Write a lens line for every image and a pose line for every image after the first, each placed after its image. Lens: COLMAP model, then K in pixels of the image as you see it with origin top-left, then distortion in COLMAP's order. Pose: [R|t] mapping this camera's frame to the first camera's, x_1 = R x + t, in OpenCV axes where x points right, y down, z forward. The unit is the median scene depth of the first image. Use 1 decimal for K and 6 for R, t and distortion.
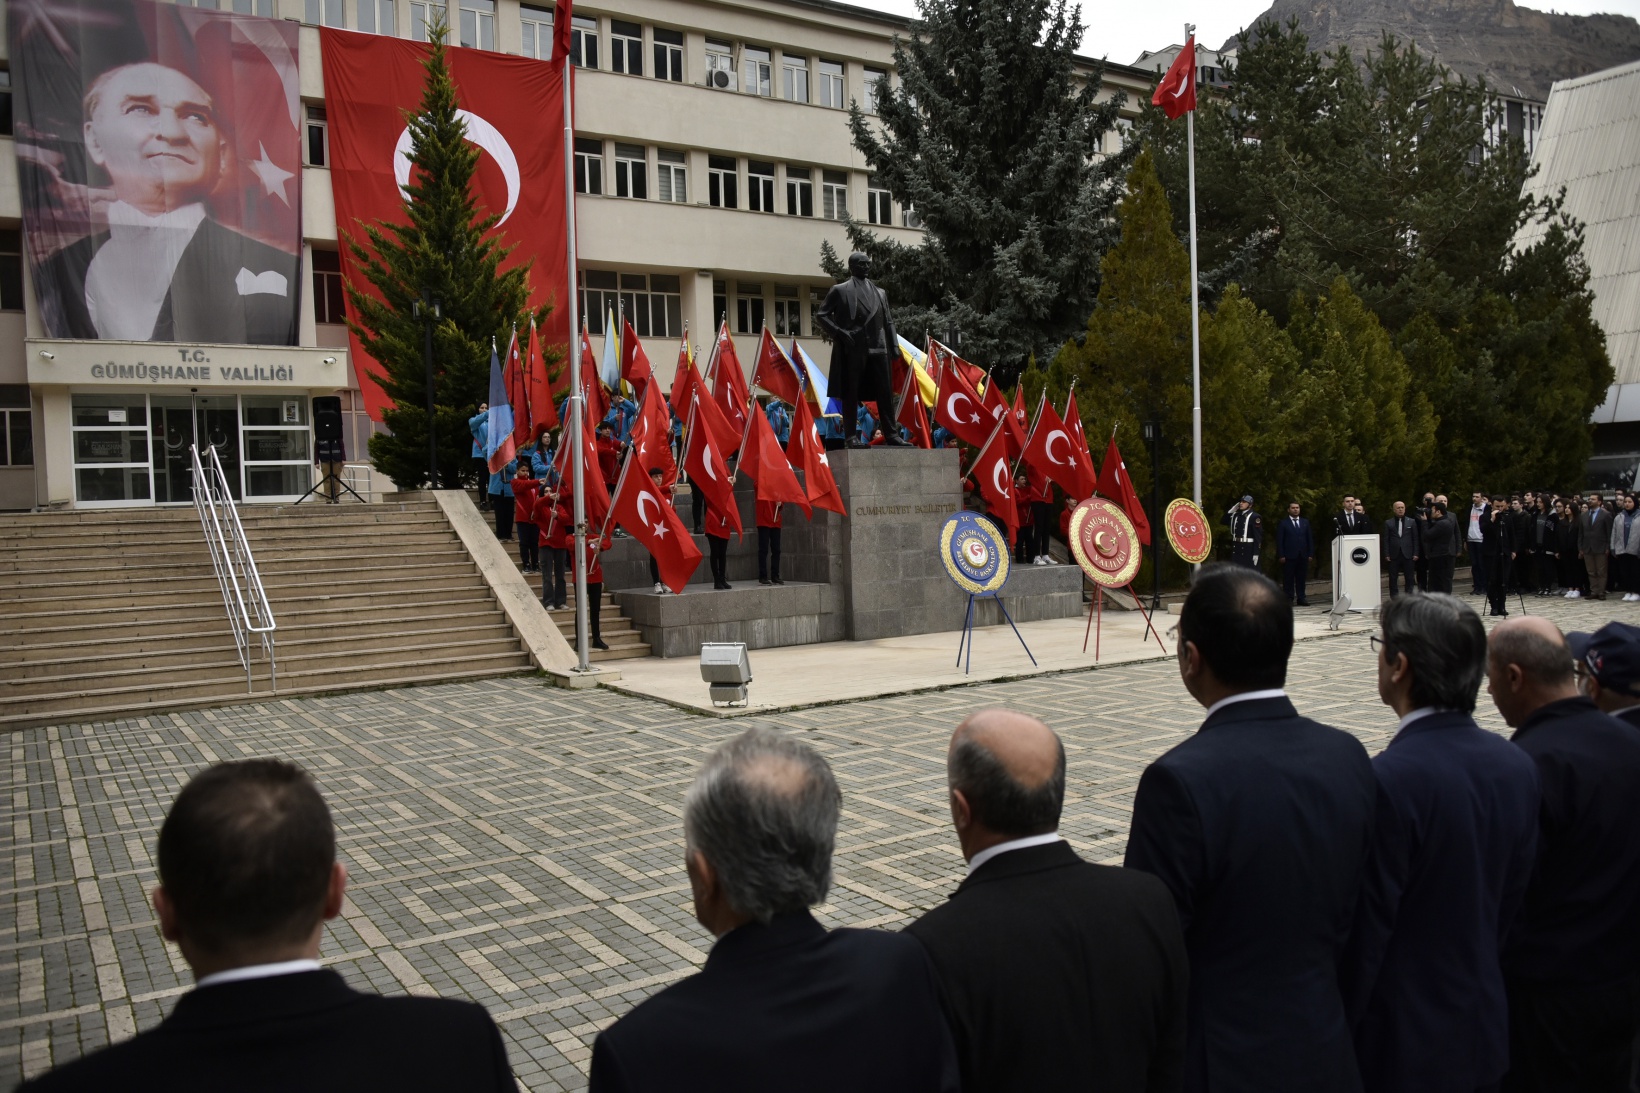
lens RADIAL K [[1263.4, 0, 820.0], [0, 1263.4, 569.1], [0, 0, 1]] dist [-0.036260, -0.004555]
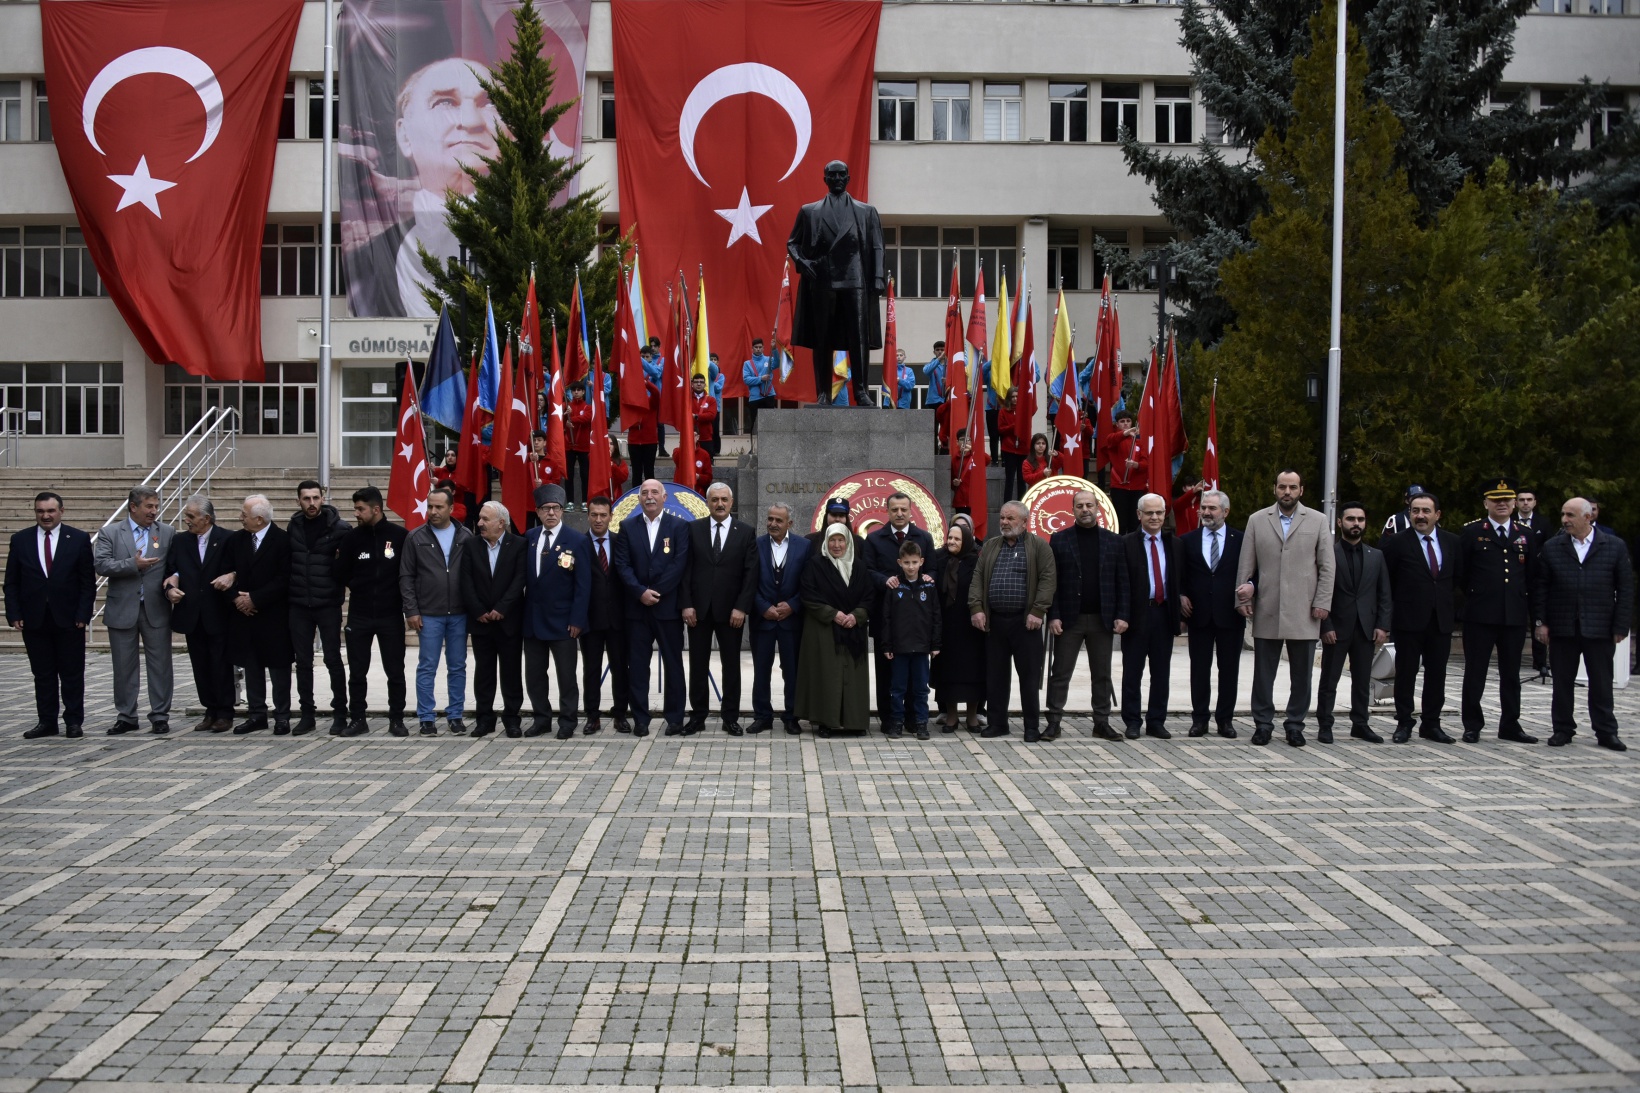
lens RADIAL K [[1328.1, 0, 796.2], [0, 1328.1, 548.6], [0, 0, 1]] dist [-0.048170, -0.004911]
pose [[0.849957, 0.050701, -0.524407, 0.320686], [-0.058451, 0.998289, 0.001779, -0.007112], [0.523600, 0.029140, 0.851466, 0.205882]]
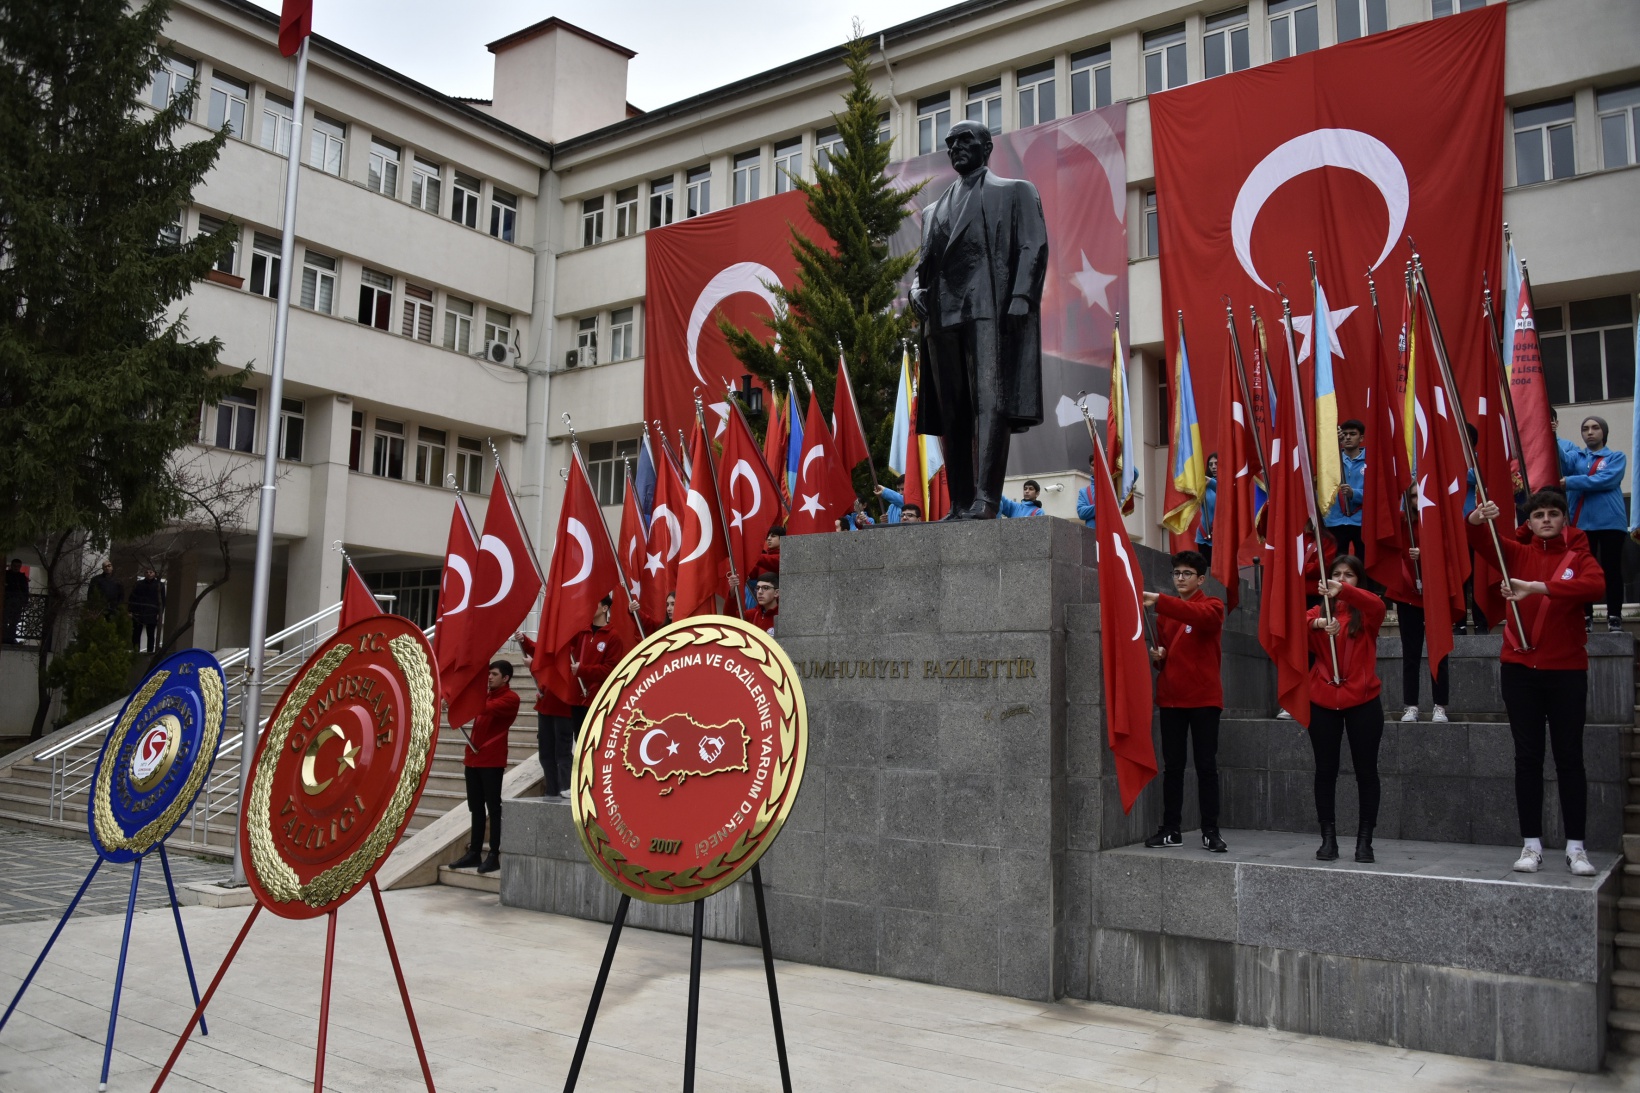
lens RADIAL K [[1285.8, 0, 820.8], [0, 1285.8, 558.8], [0, 0, 1]] dist [-0.039577, -0.008652]
pose [[0.363206, -0.064371, -0.929482, 0.313610], [-0.077918, 0.992017, -0.099149, -0.026814], [0.928445, 0.108435, 0.355291, 0.560897]]
